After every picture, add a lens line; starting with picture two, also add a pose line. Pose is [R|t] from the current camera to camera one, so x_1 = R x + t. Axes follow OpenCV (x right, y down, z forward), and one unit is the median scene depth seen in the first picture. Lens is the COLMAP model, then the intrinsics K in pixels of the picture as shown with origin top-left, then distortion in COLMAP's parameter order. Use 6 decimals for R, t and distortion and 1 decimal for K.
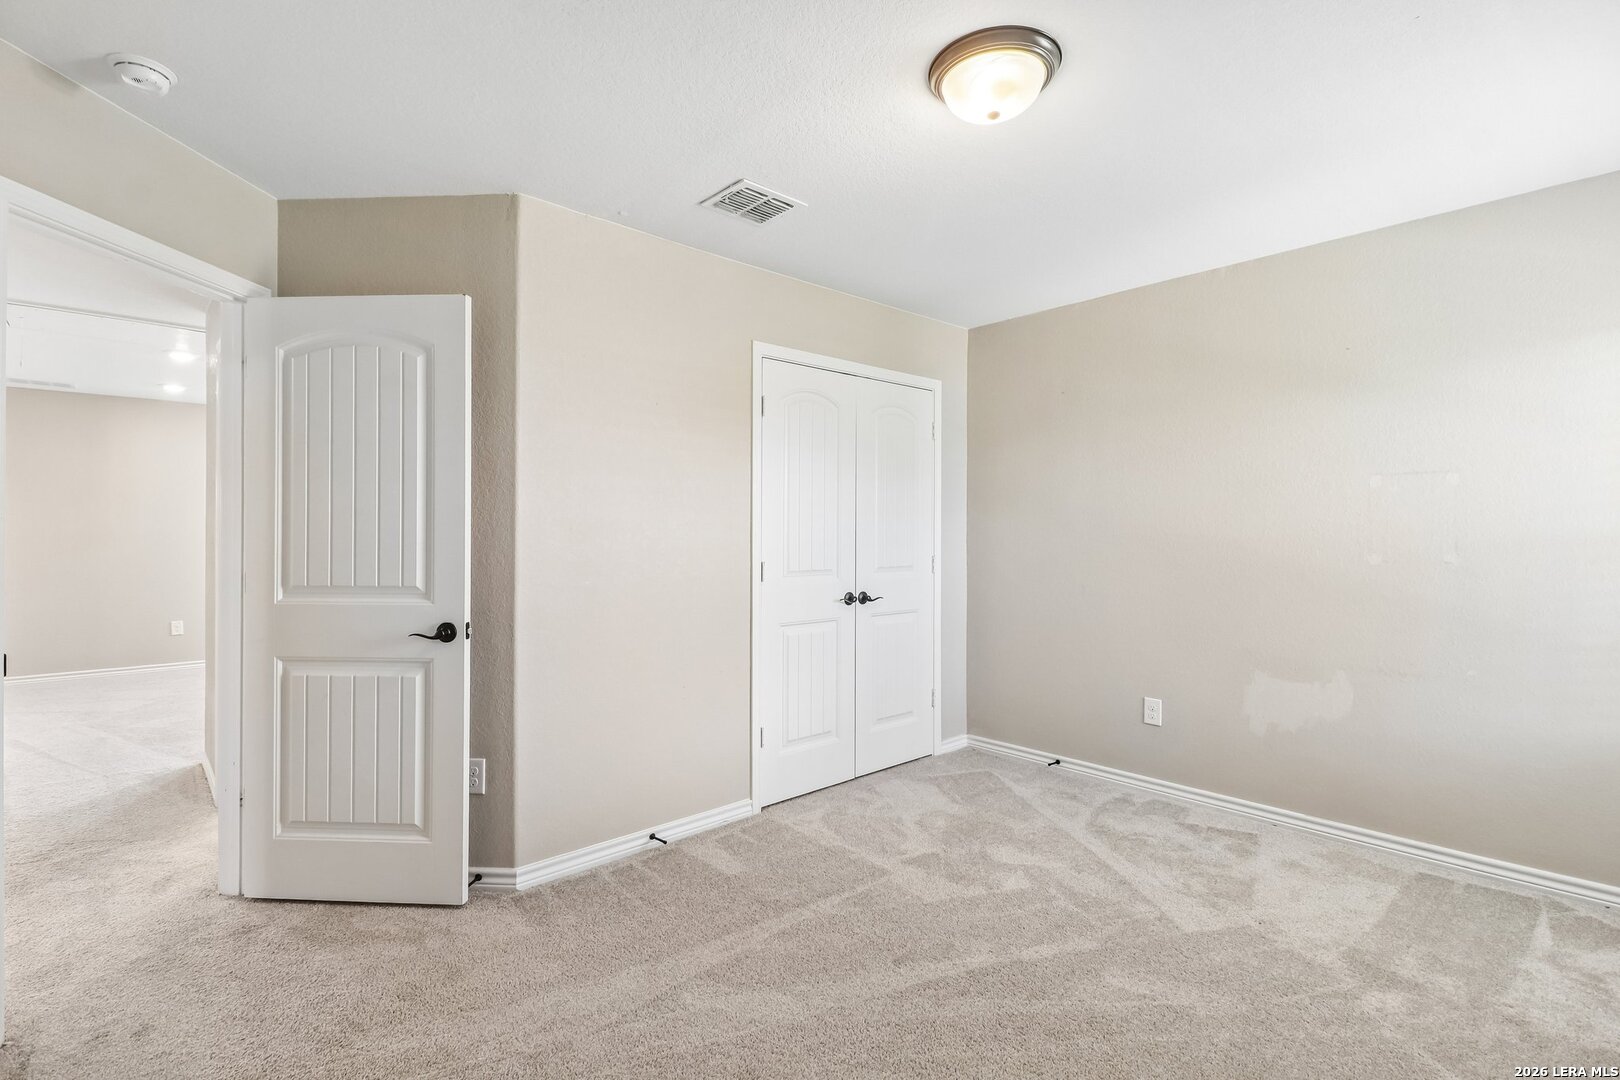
lens RADIAL K [[737.7, 0, 803.4], [0, 737.7, 533.5], [0, 0, 1]] dist [-0.001390, -0.001180]
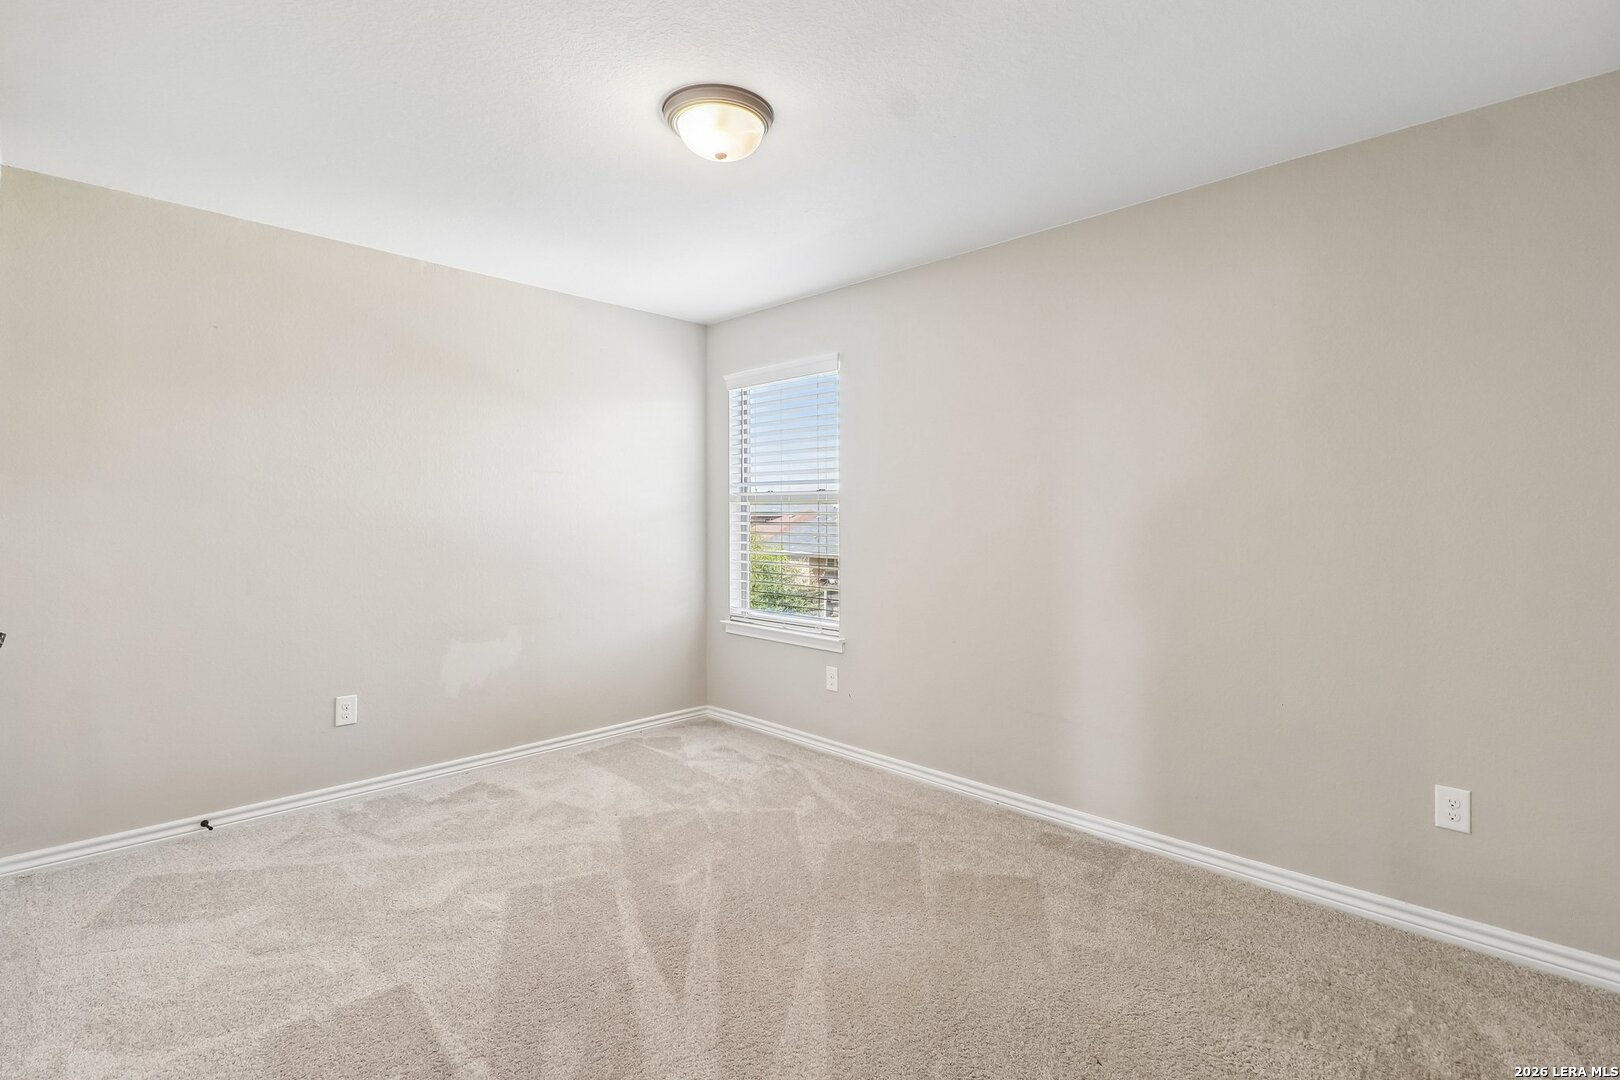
lens RADIAL K [[756.2, 0, 801.4], [0, 756.2, 517.3], [0, 0, 1]] dist [-0.003850, -0.000883]
pose [[-0.040424, -0.006817, 0.999159, -0.565499], [-0.009526, 0.999934, 0.006437, -0.009453], [-0.999137, -0.009258, -0.040486, 0.567127]]
